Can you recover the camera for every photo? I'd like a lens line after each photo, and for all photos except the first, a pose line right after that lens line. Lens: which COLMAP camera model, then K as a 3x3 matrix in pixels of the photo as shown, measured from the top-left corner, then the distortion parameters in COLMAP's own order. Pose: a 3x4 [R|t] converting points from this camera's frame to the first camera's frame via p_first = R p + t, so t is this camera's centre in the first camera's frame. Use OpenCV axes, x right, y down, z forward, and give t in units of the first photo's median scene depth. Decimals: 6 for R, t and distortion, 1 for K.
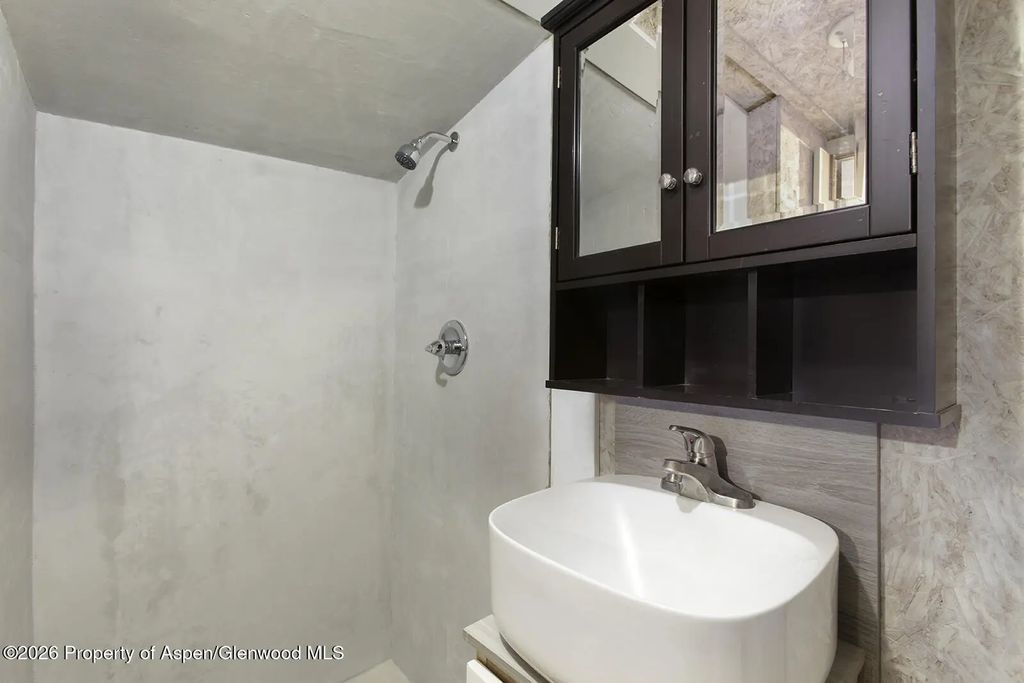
lens RADIAL K [[462.8, 0, 514.7], [0, 462.8, 342.9], [0, 0, 1]] dist [-0.010294, 0.005954]
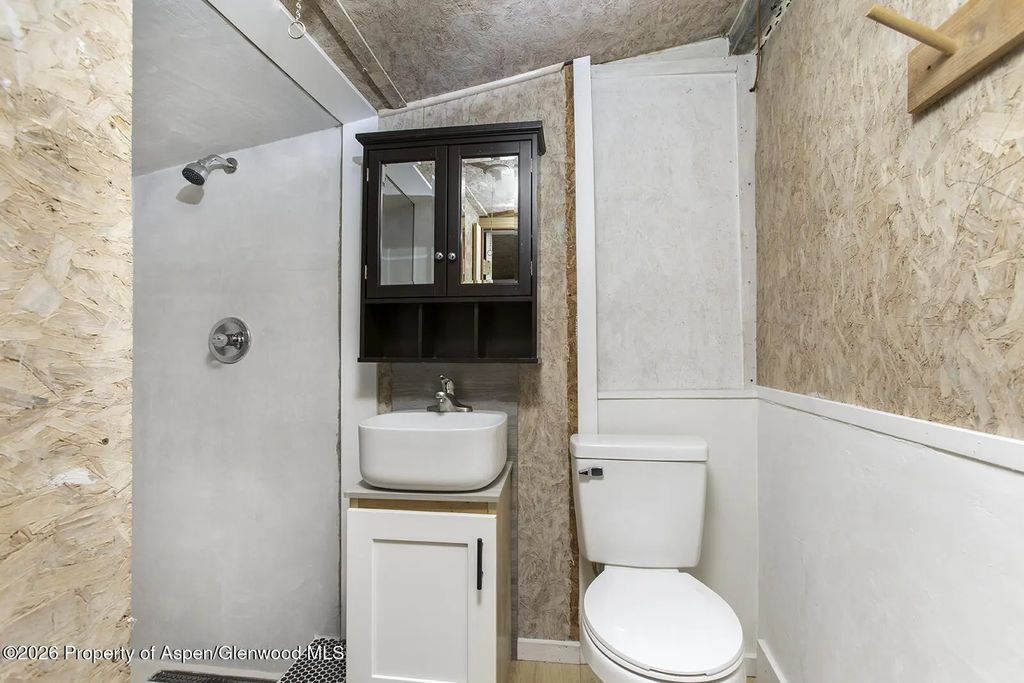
lens RADIAL K [[462.8, 0, 513.8], [0, 462.8, 344.2], [0, 0, 1]] dist [-0.010294, 0.005954]
pose [[0.745654, 0.009319, 0.666268, -0.761349], [-0.003347, 0.999942, -0.010241, 0.059248], [-0.666325, 0.005406, 0.745642, -0.722422]]
